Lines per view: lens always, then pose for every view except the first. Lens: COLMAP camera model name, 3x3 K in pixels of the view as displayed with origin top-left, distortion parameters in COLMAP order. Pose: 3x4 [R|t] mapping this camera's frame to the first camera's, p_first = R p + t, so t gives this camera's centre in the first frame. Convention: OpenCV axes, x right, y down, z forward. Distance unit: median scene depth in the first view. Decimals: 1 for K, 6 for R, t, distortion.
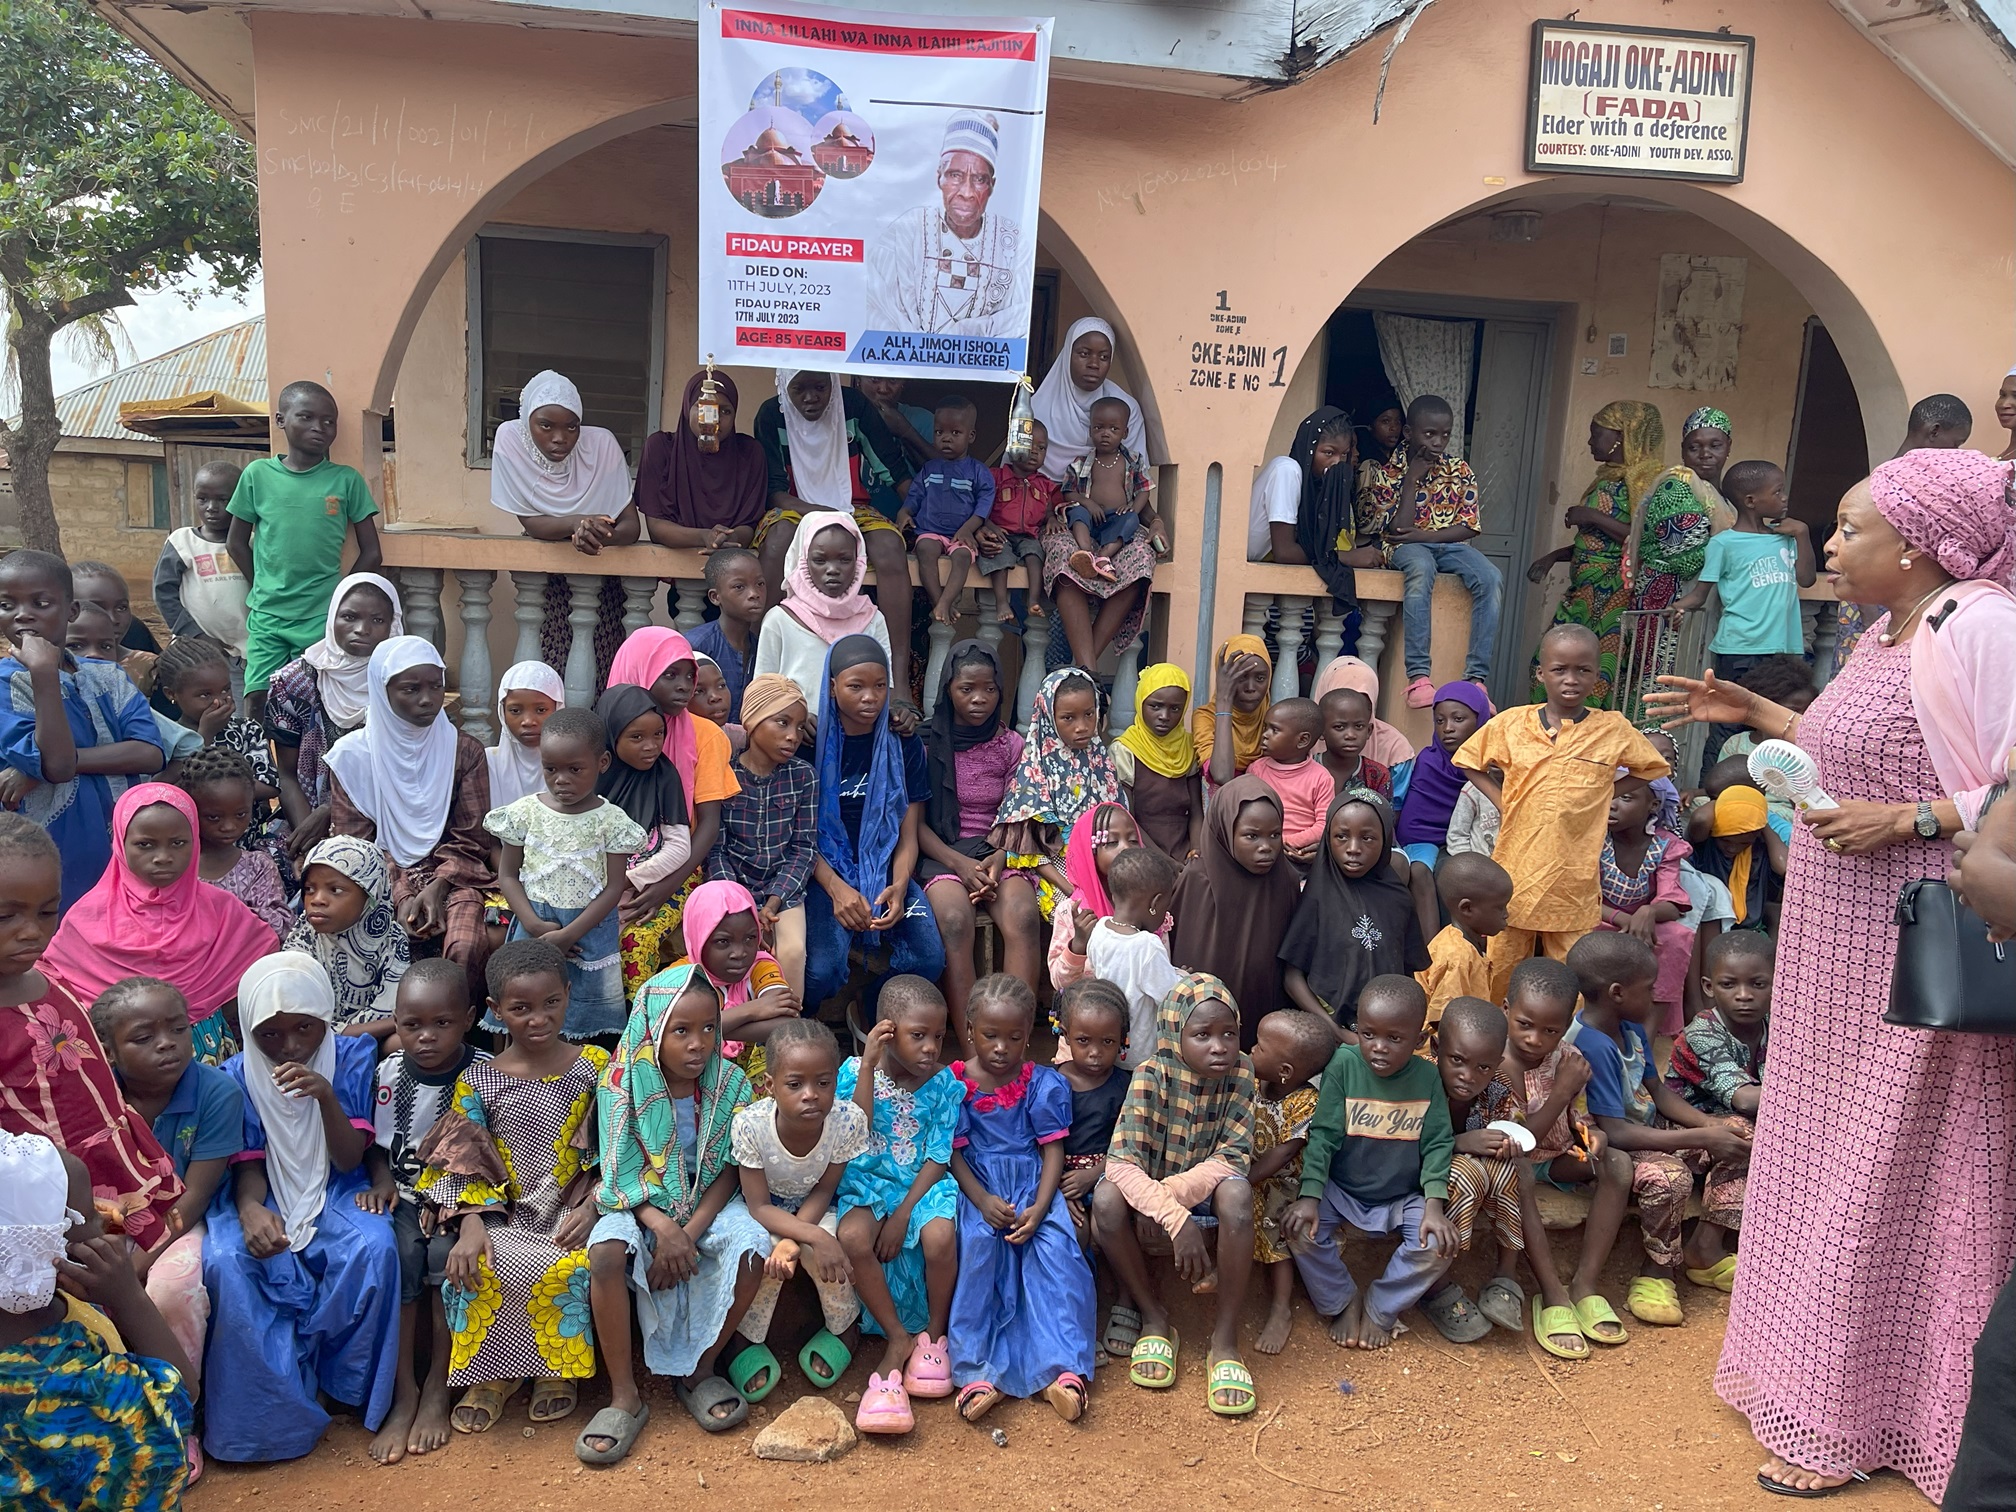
lens RADIAL K [[1517.4, 0, 997.4], [0, 1517.4, 766.5], [0, 0, 1]] dist [0.075161, -0.100805]
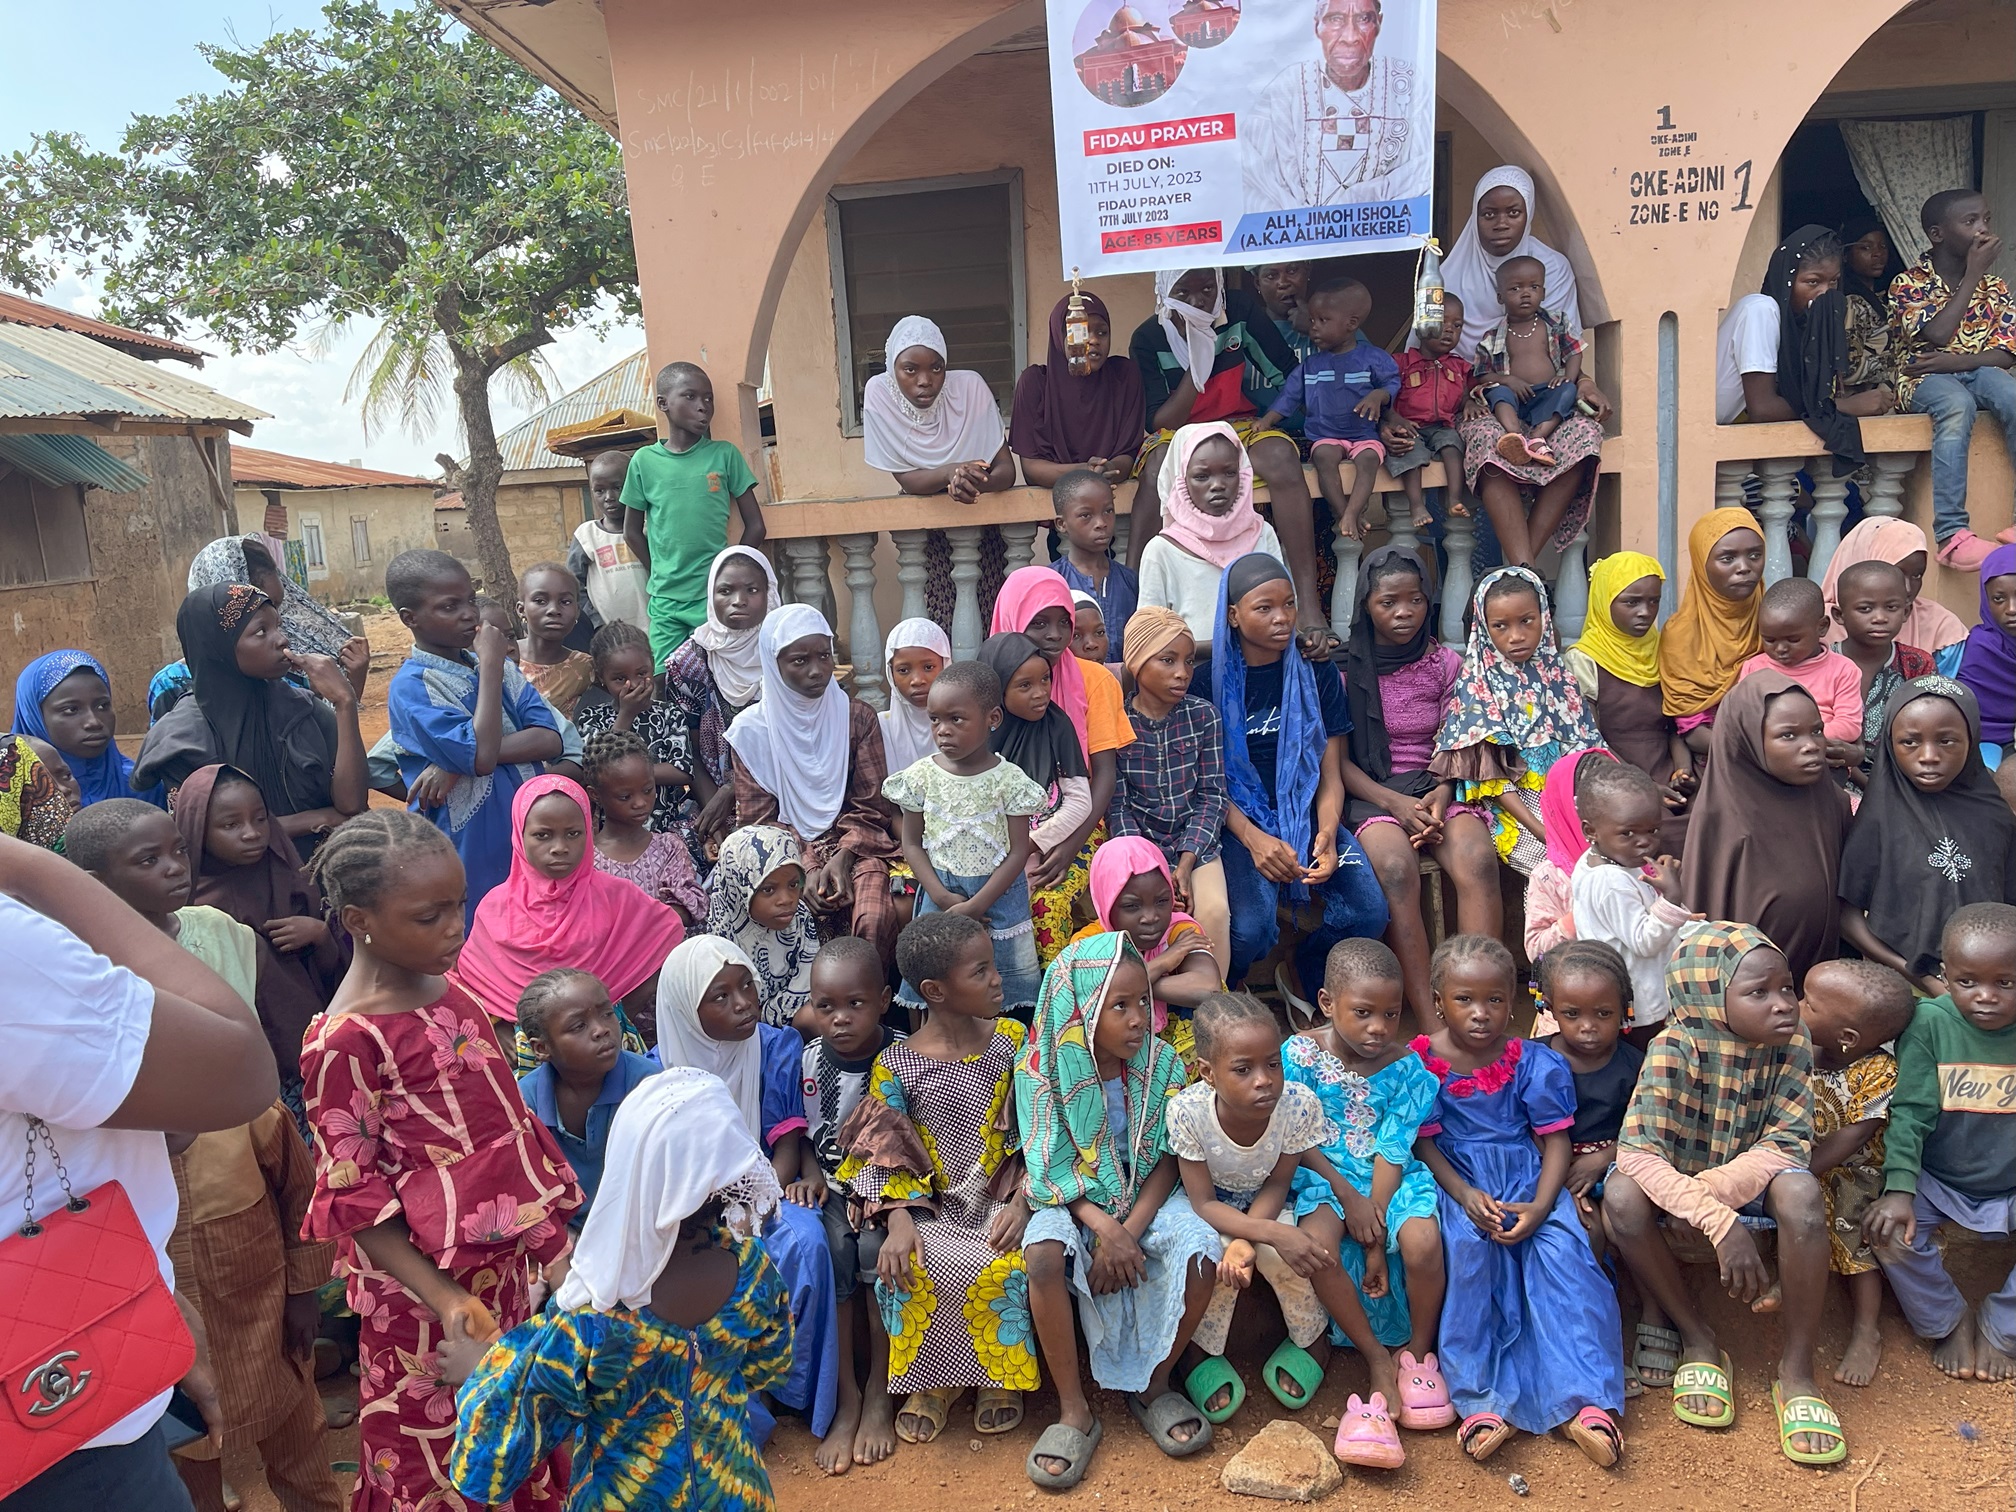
lens RADIAL K [[1515.8, 0, 993.2], [0, 1515.8, 754.3], [0, 0, 1]] dist [0.079132, -0.102683]
pose [[0.964735, -0.069927, -0.253763, -0.022184], [0.075605, 0.997057, 0.012682, 0.006765], [0.252130, -0.031420, 0.967183, 0.086500]]
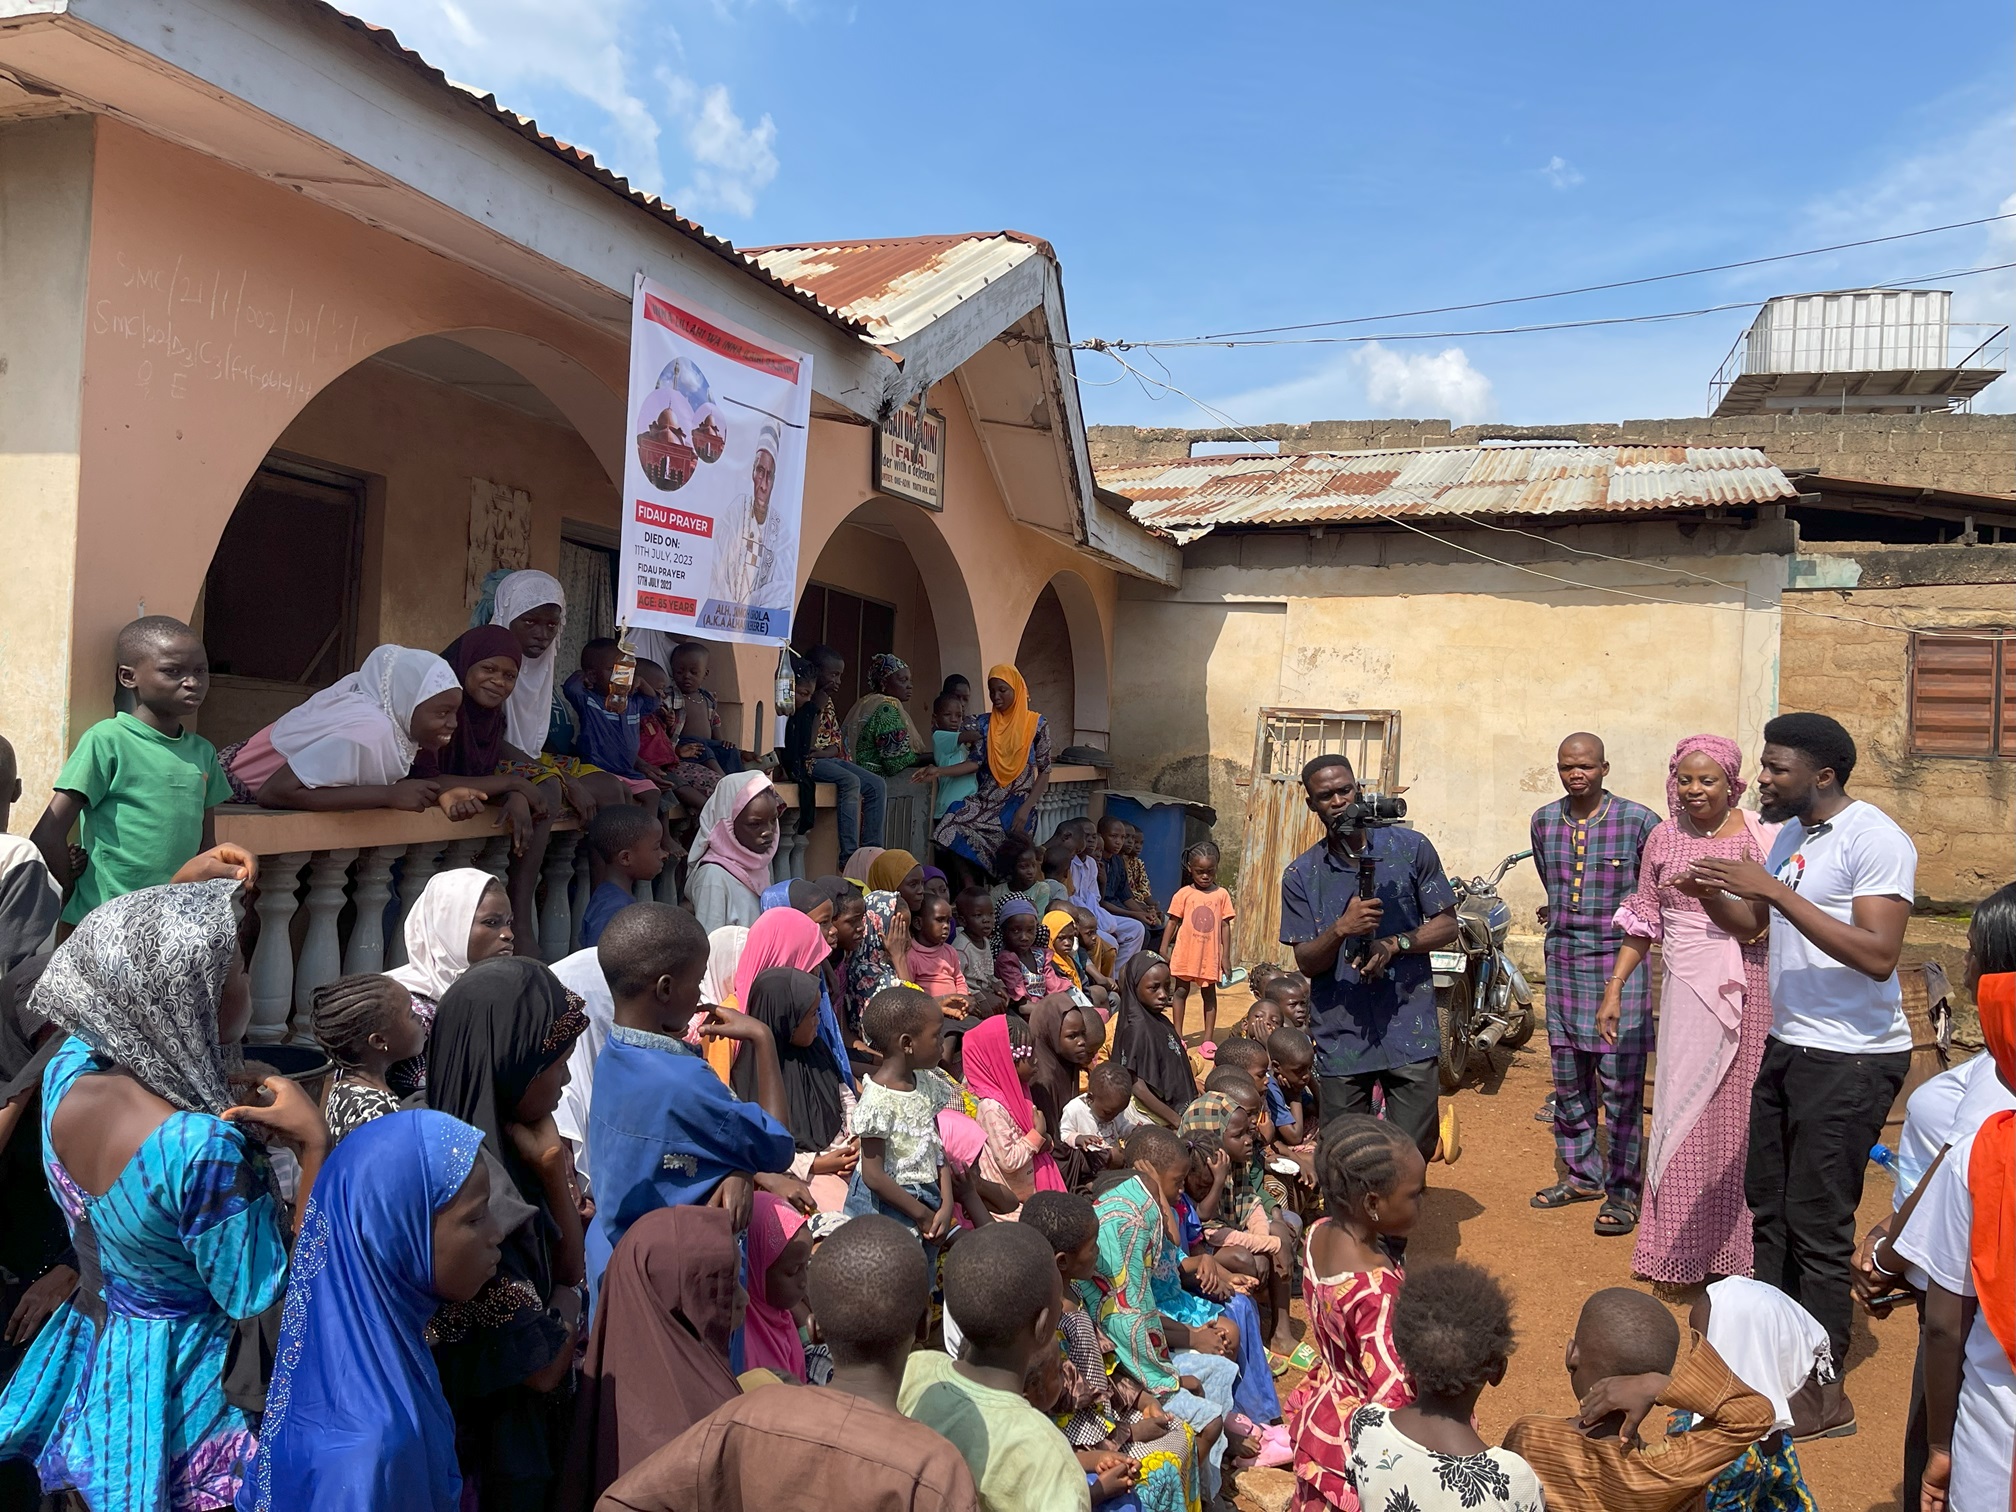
lens RADIAL K [[1509.6, 0, 1009.3], [0, 1509.6, 737.7], [0, 0, 1]] dist [0.069865, -0.094273]
pose [[0.481815, -0.025339, 0.875907, -0.913786], [0.107215, 0.993776, -0.030227, -0.134622], [-0.869689, 0.108475, 0.481533, 0.318211]]
